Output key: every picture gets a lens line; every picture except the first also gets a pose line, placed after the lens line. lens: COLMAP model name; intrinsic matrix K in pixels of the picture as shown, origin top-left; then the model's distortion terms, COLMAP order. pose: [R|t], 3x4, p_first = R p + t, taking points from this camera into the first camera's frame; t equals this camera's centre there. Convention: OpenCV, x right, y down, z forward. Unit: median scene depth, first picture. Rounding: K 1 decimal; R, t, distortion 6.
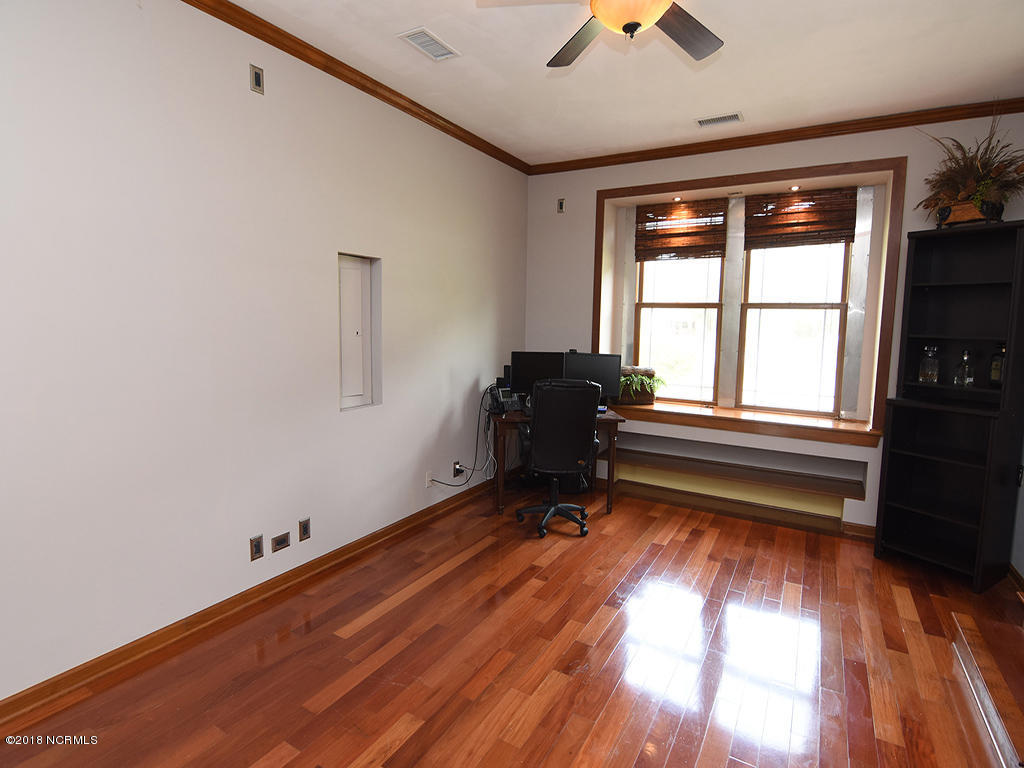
lens RADIAL K [[518.5, 0, 512.5], [0, 518.5, 371.4], [0, 0, 1]] dist [-0.003665, -0.001309]
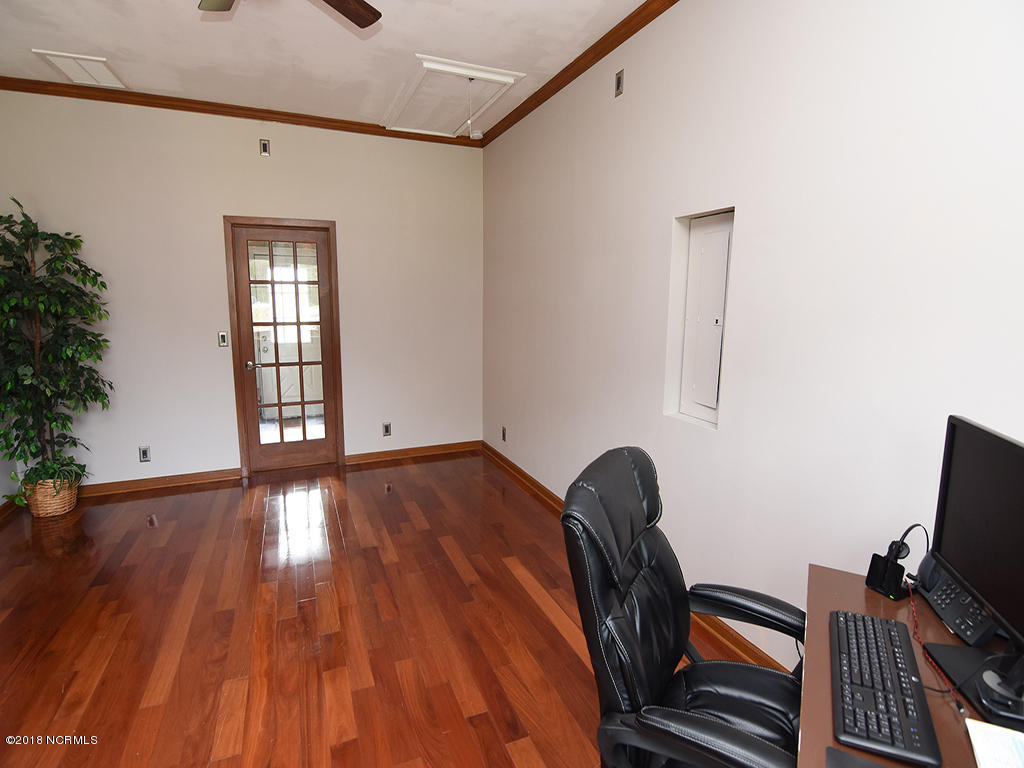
lens RADIAL K [[518.5, 0, 512.5], [0, 518.5, 371.4], [0, 0, 1]] dist [-0.003665, -0.001309]
pose [[-0.596108, 0.091416, -0.797683, 0.634497], [-0.096936, 0.978036, 0.184525, -0.159018], [0.797031, 0.187321, -0.574154, 1.713847]]
